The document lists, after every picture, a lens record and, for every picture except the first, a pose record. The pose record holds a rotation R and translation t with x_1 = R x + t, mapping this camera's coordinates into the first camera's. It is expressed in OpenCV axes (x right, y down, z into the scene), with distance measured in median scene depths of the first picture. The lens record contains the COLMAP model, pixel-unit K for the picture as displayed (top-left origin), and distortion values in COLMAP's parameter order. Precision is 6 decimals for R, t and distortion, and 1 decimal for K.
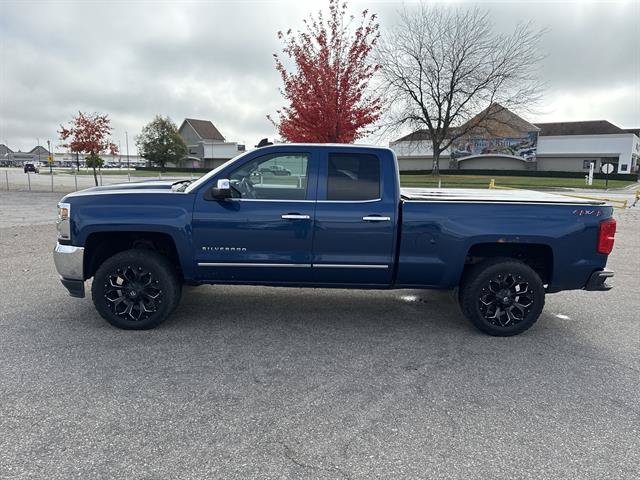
lens RADIAL K [[465.1, 0, 318.8], [0, 465.1, 234.8], [0, 0, 1]] dist [0.039620, -0.050986]
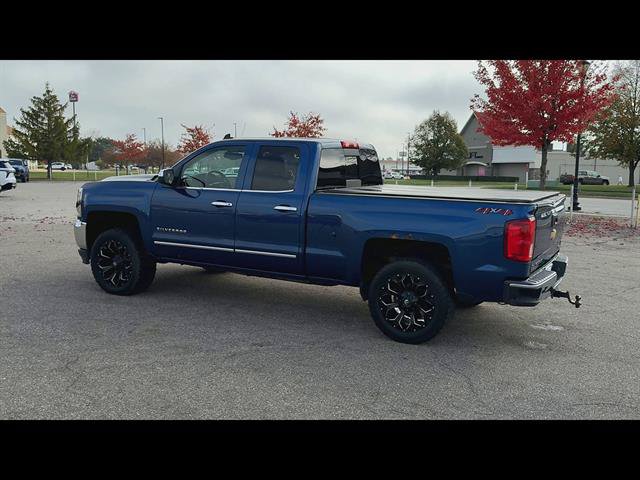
lens RADIAL K [[635.0, 0, 353.9], [0, 635.0, 245.2], [0, 0, 1]] dist [0.105751, 0.000000]
pose [[0.873823, 0.061223, -0.482375, 0.922407], [-0.079388, 0.996694, -0.017311, 0.057438], [0.479720, 0.053421, 0.875794, -0.158208]]
